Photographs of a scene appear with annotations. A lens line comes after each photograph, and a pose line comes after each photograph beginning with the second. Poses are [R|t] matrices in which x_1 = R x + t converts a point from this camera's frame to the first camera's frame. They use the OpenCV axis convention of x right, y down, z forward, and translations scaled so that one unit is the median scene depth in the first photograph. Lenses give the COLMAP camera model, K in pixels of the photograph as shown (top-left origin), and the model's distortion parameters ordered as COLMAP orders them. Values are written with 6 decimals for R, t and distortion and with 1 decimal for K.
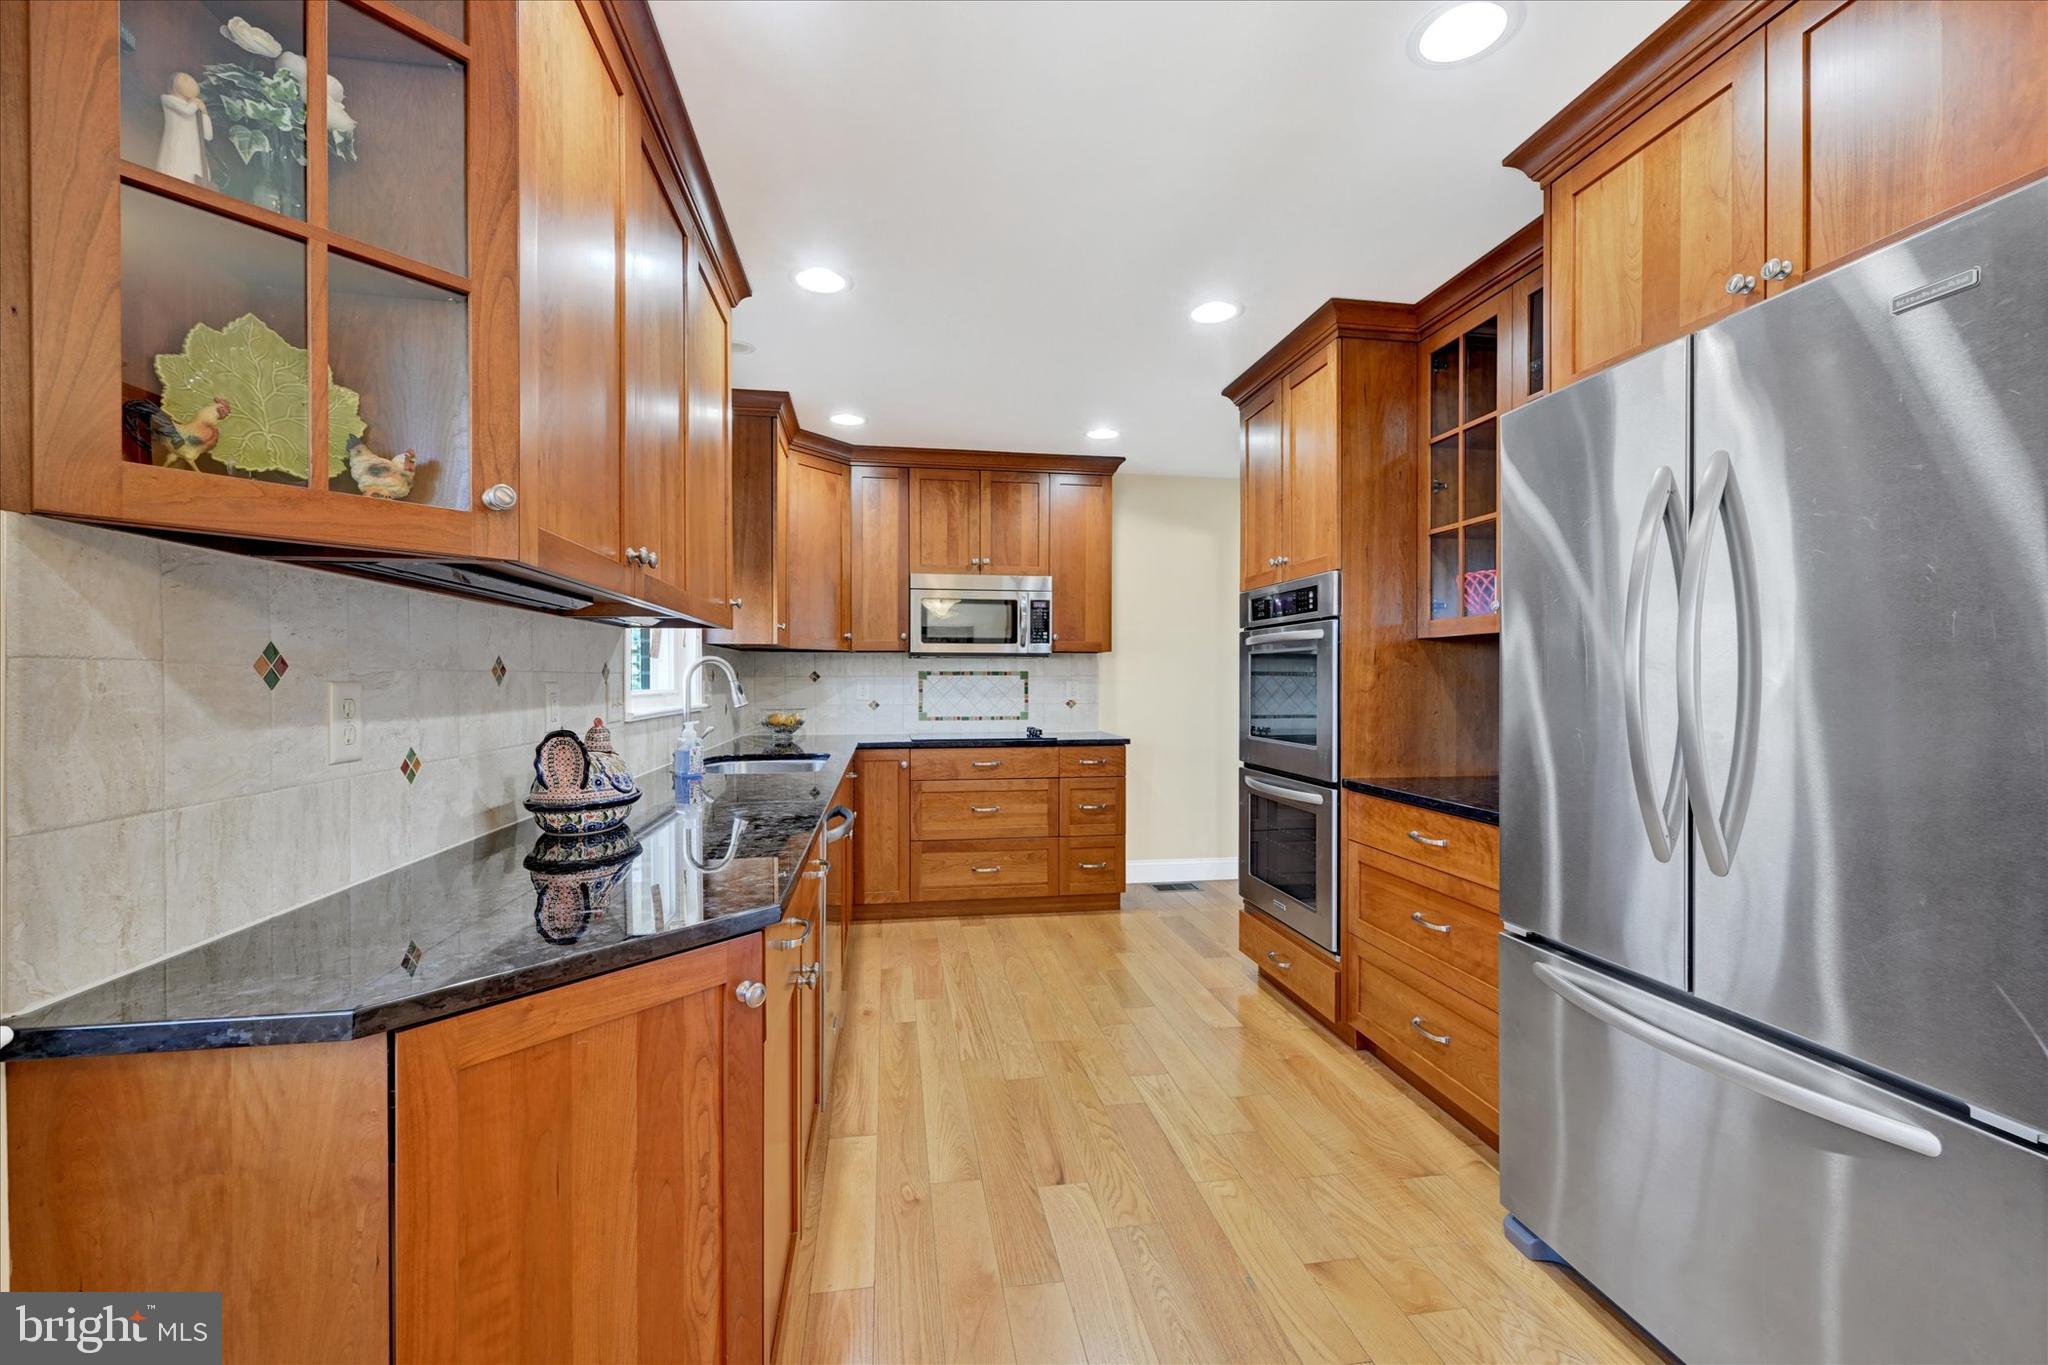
lens RADIAL K [[834.1, 0, 1019.9], [0, 834.1, 686.0], [0, 0, 1]] dist [-0.000063, -0.000336]
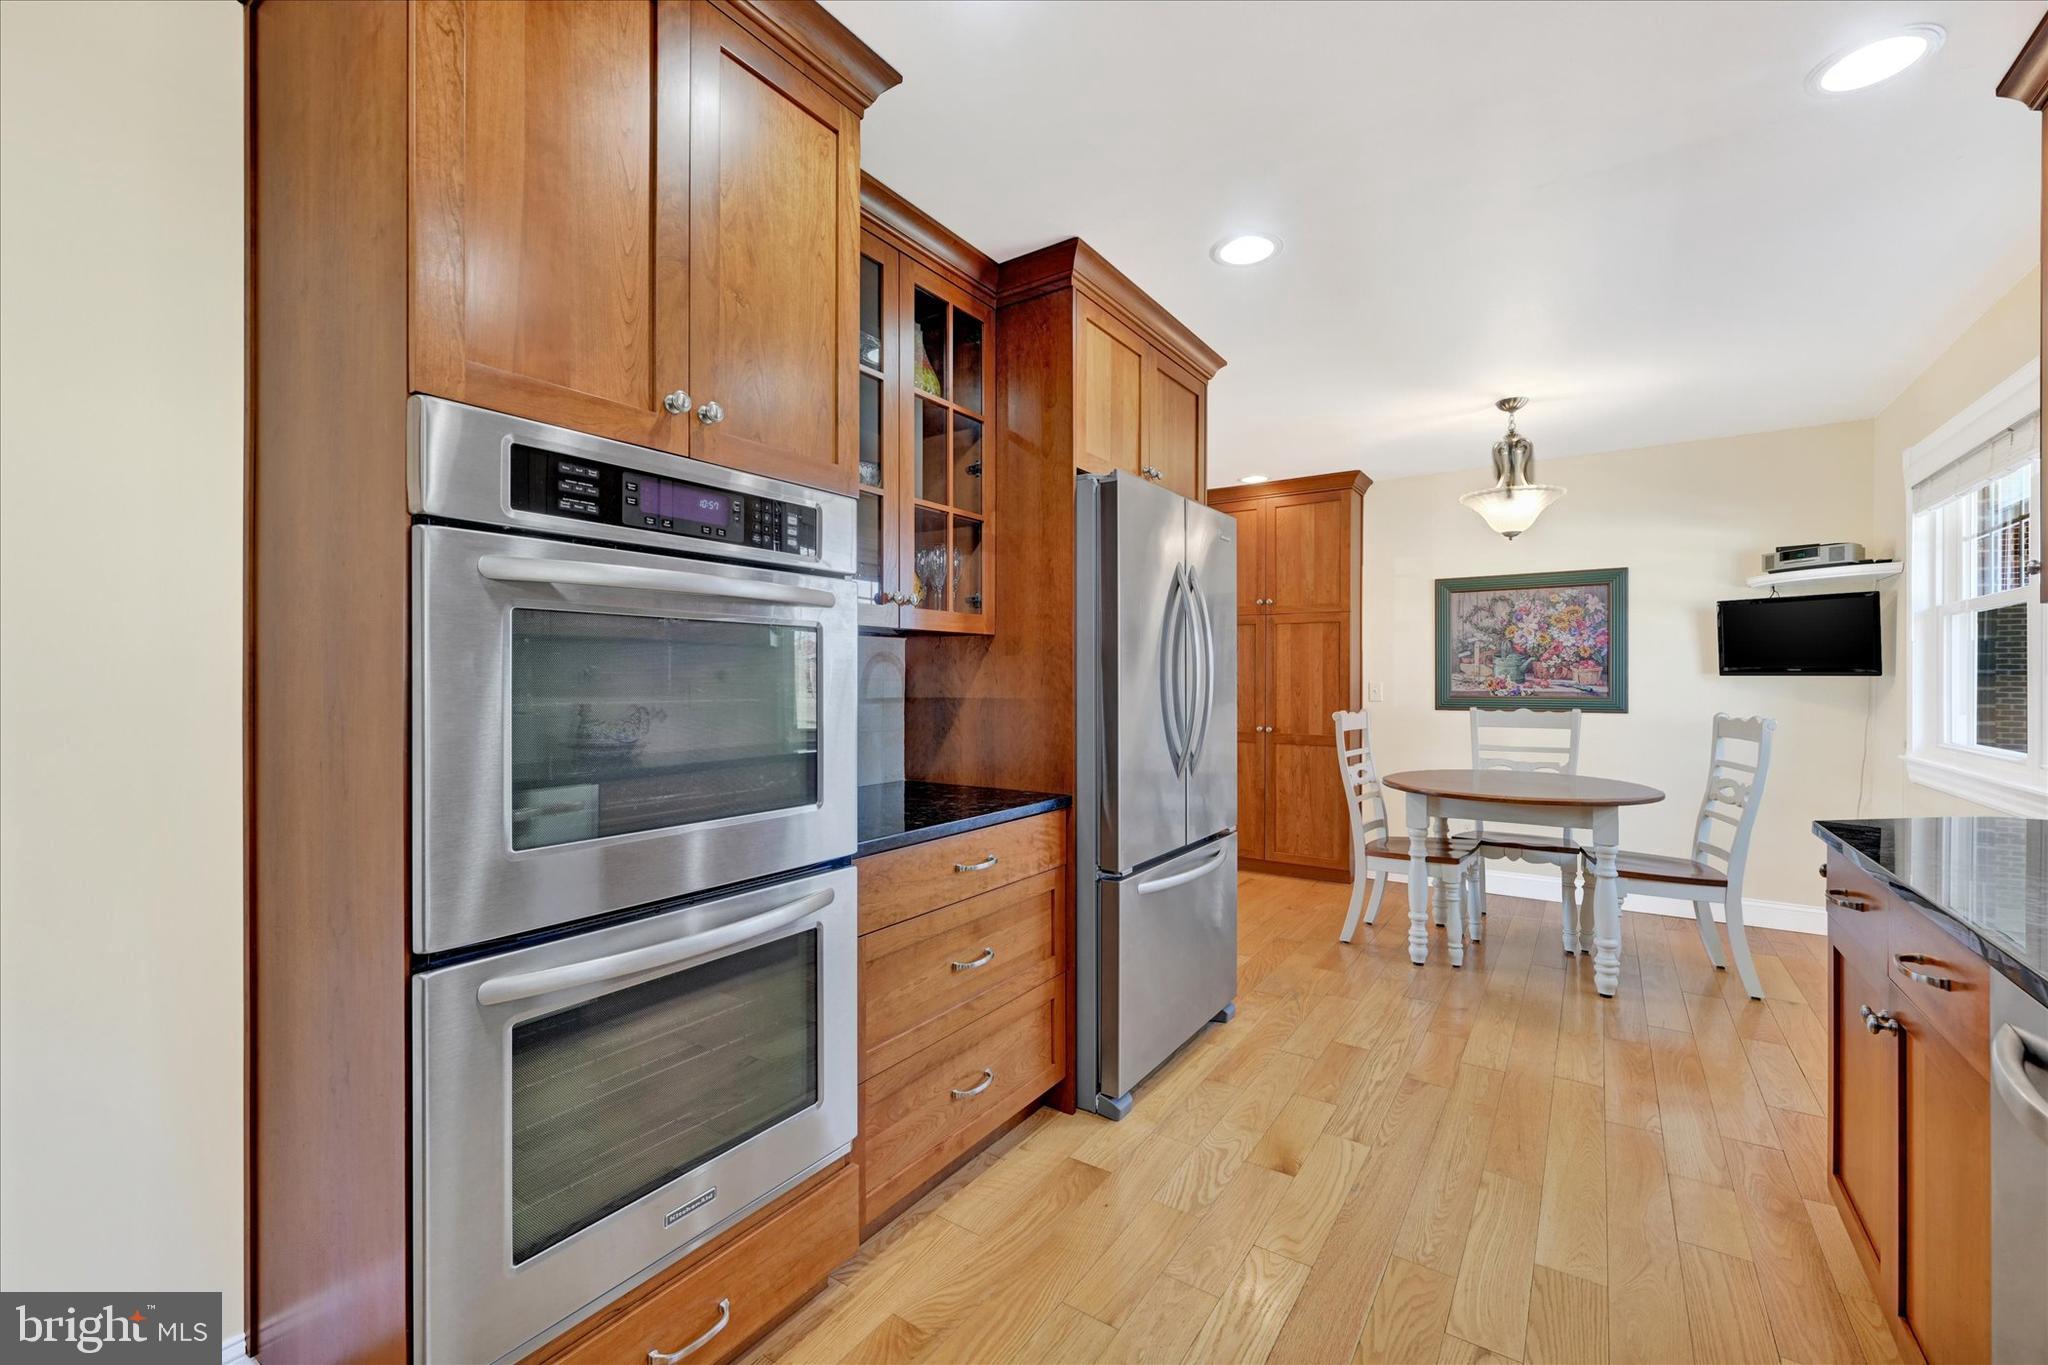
lens RADIAL K [[834.1, 0, 1032.2], [0, 834.1, 678.0], [0, 0, 1]] dist [-0.000063, -0.000336]
pose [[-0.724254, 0.007749, 0.689489, -0.184190], [0.009204, 0.999956, -0.001570, -0.010167], [-0.689472, 0.005209, -0.724294, 1.842679]]
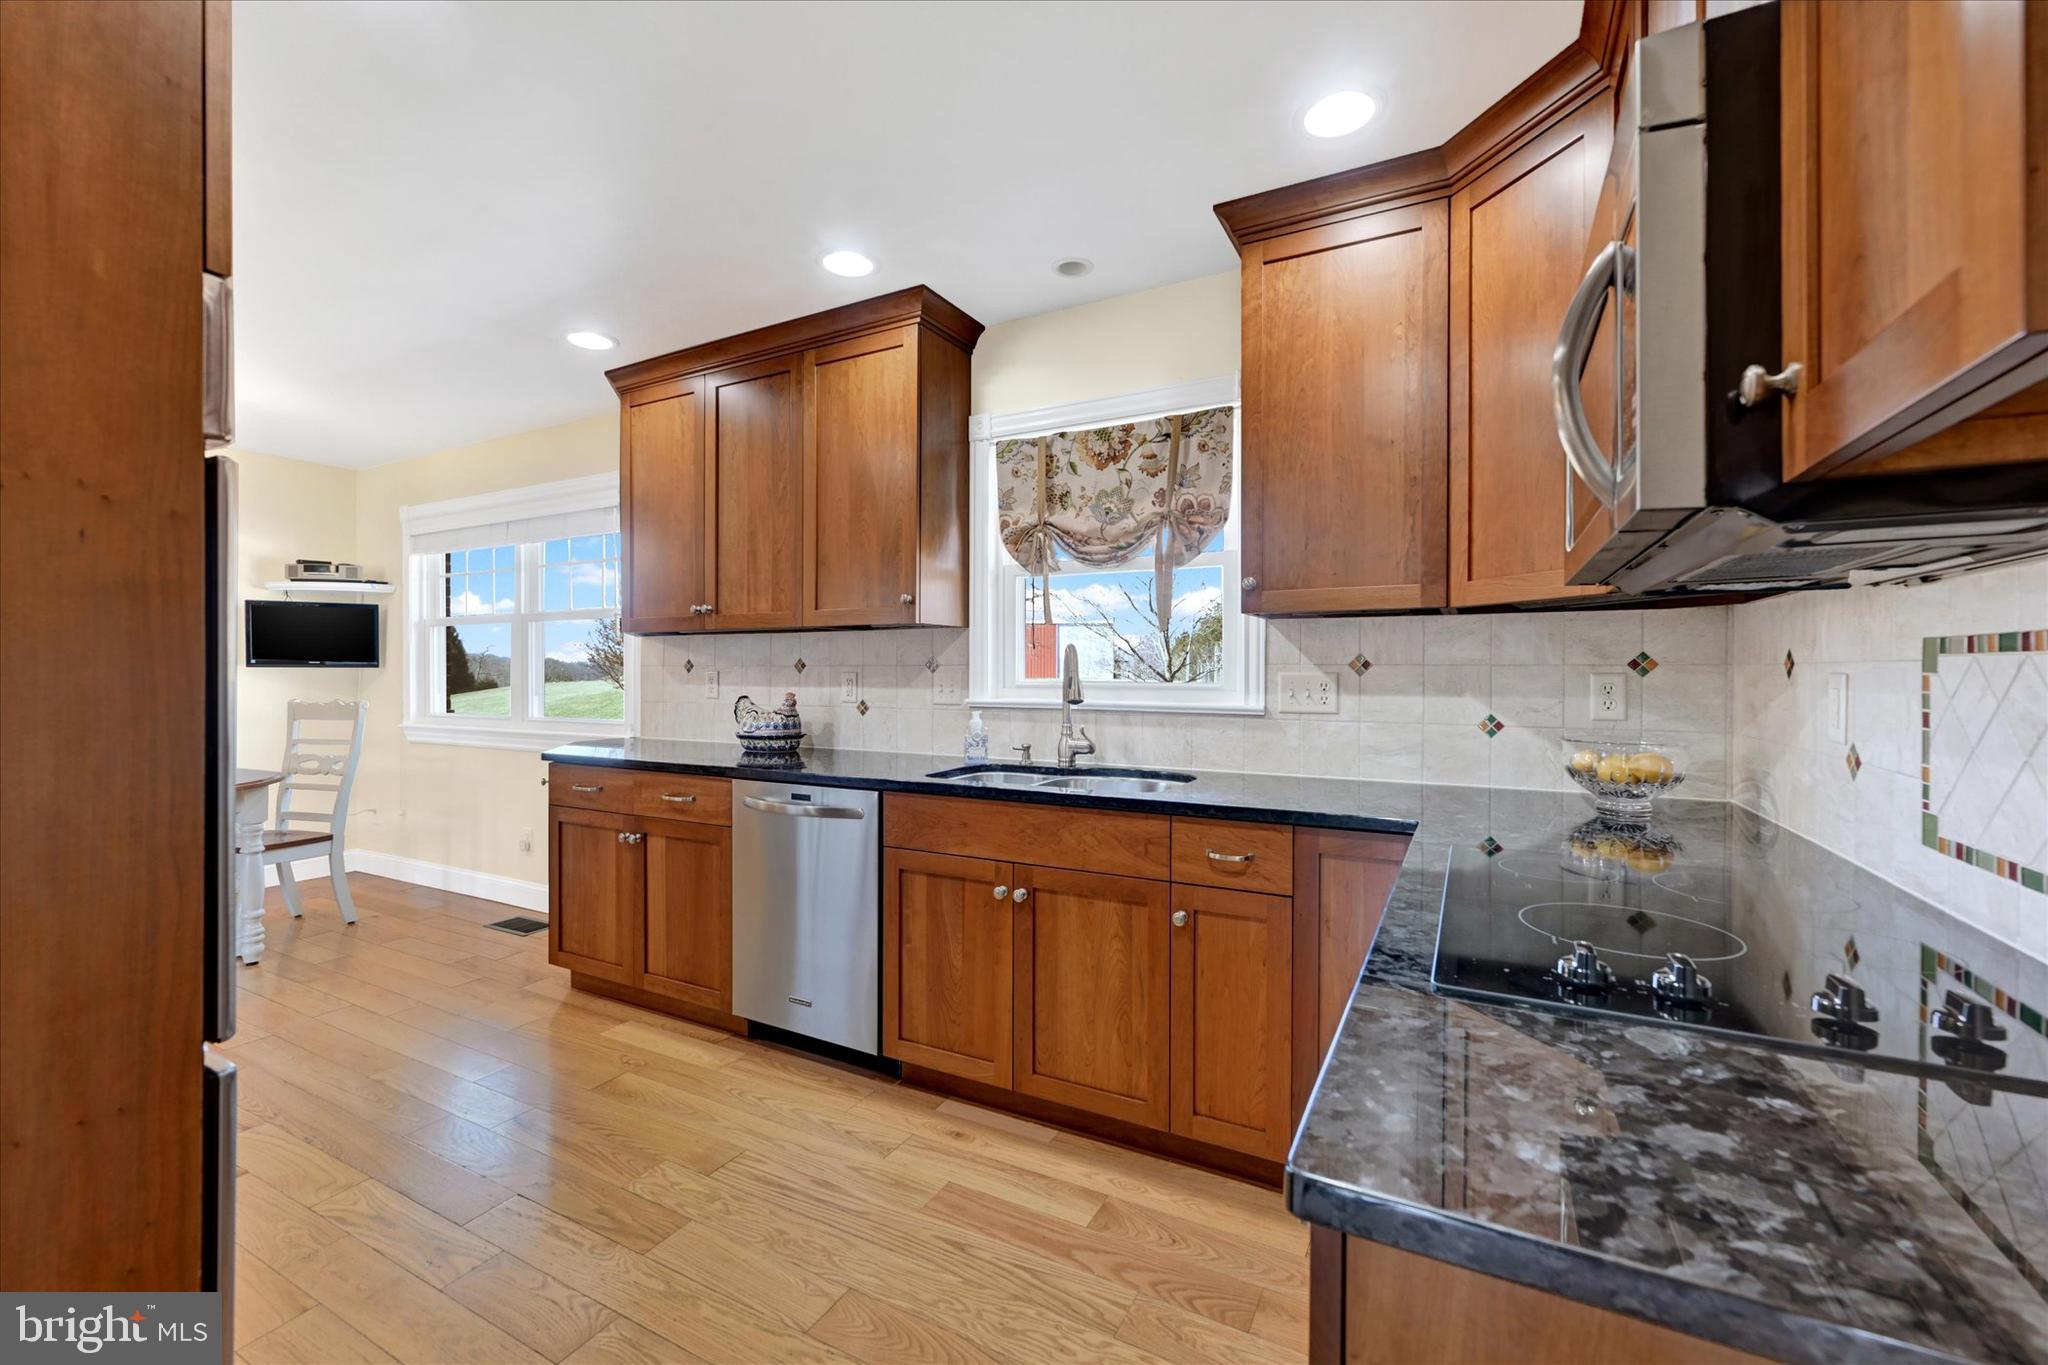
lens RADIAL K [[834.1, 0, 1025.9], [0, 834.1, 676.4], [0, 0, 1]] dist [-0.000063, -0.000336]
pose [[-0.603314, 0.009352, -0.797449, 0.536470], [-0.004522, 0.999875, 0.015146, -0.022110], [0.797491, 0.012744, -0.603196, 2.257410]]
